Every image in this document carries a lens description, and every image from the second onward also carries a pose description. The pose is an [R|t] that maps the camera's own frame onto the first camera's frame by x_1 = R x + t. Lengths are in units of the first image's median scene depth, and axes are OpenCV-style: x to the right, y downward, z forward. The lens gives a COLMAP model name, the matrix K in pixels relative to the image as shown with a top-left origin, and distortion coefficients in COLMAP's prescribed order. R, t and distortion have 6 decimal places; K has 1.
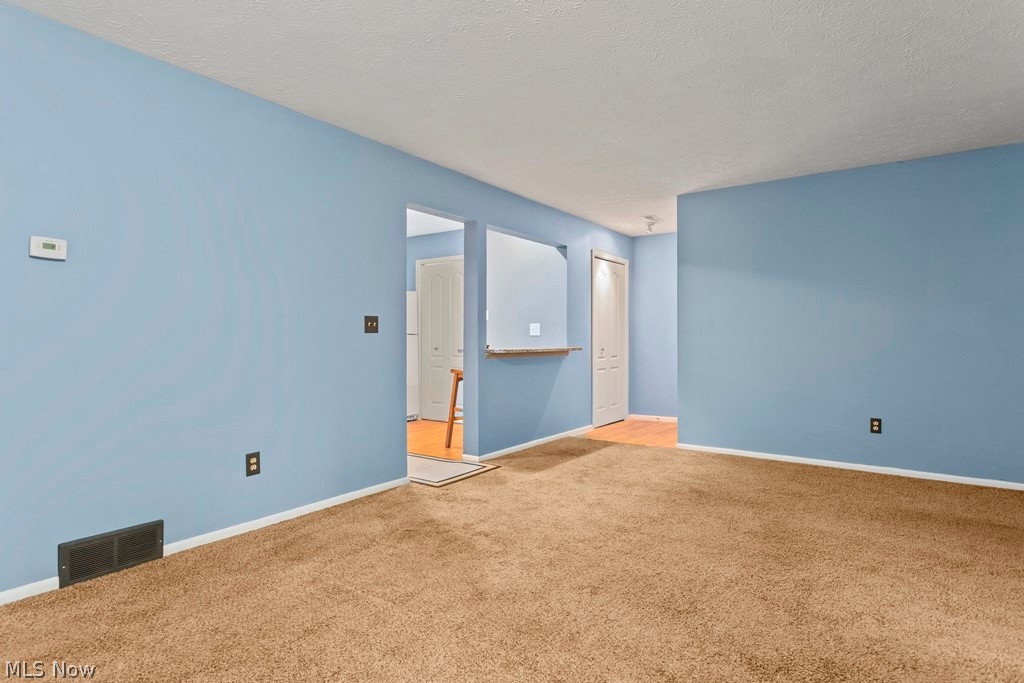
lens RADIAL K [[546.5, 0, 513.7], [0, 546.5, 333.9], [0, 0, 1]] dist [-0.001696, -0.000188]
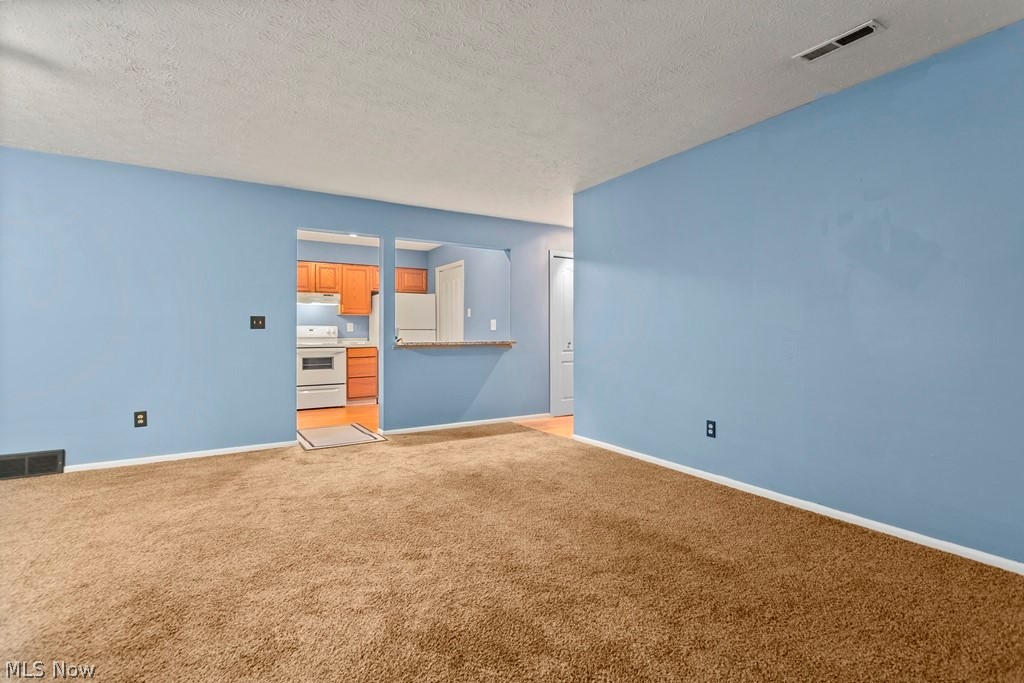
lens RADIAL K [[493.8, 0, 516.8], [0, 493.8, 325.5], [0, 0, 1]] dist [0.004951, 0.000687]
pose [[0.921152, -0.007440, -0.389131, 0.787881], [0.004728, 0.999957, -0.007928, 0.002593], [0.389174, 0.005463, 0.921148, 0.139419]]
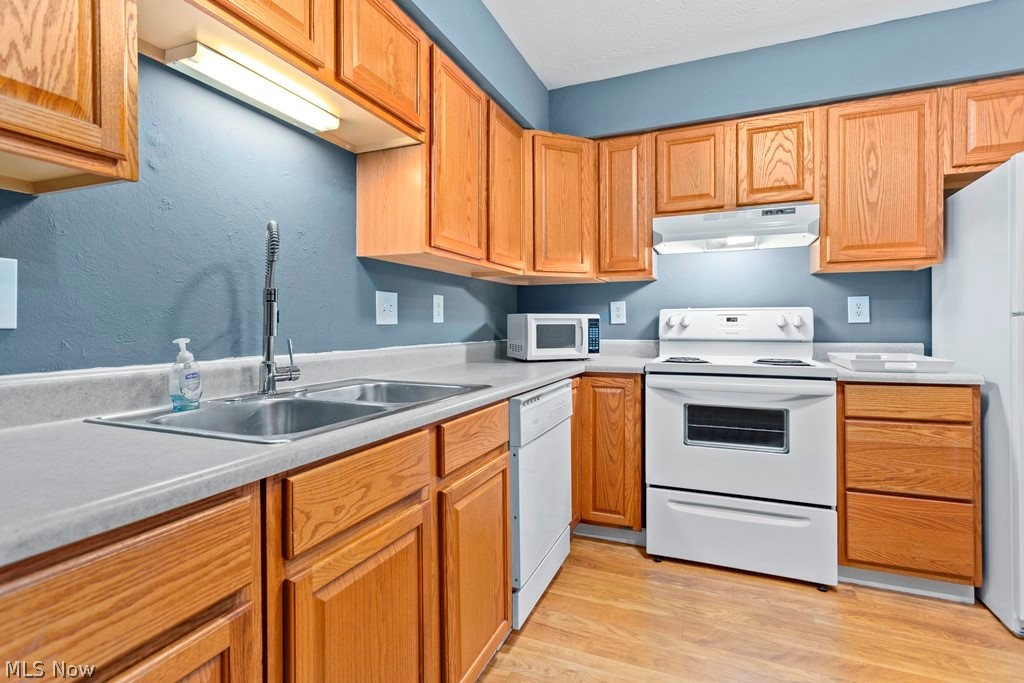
lens RADIAL K [[493.8, 0, 516.8], [0, 493.8, 325.5], [0, 0, 1]] dist [0.004951, 0.000687]
pose [[0.218355, 0.004183, -0.975860, -0.118334], [0.011280, 0.999913, 0.006810, 0.001845], [0.975804, -0.012495, 0.218289, 1.190079]]
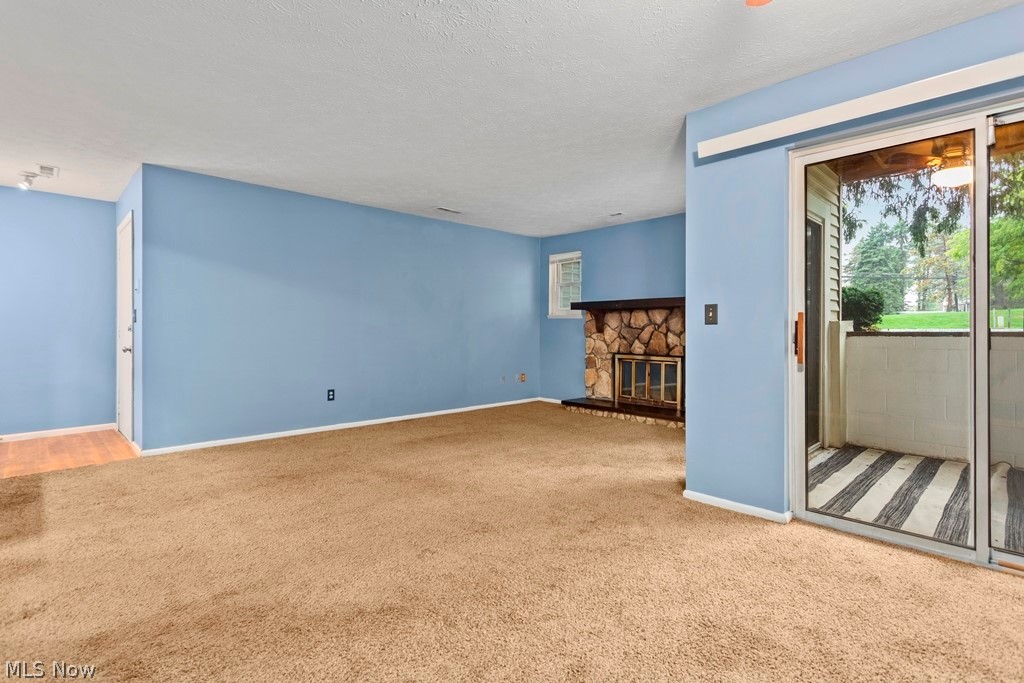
lens RADIAL K [[493.8, 0, 516.8], [0, 493.8, 325.5], [0, 0, 1]] dist [0.004951, 0.000687]
pose [[0.176041, 0.007848, 0.984352, -0.509635], [-0.008367, 0.999944, -0.006476, 0.003301], [-0.984347, -0.007096, 0.176097, 0.393698]]
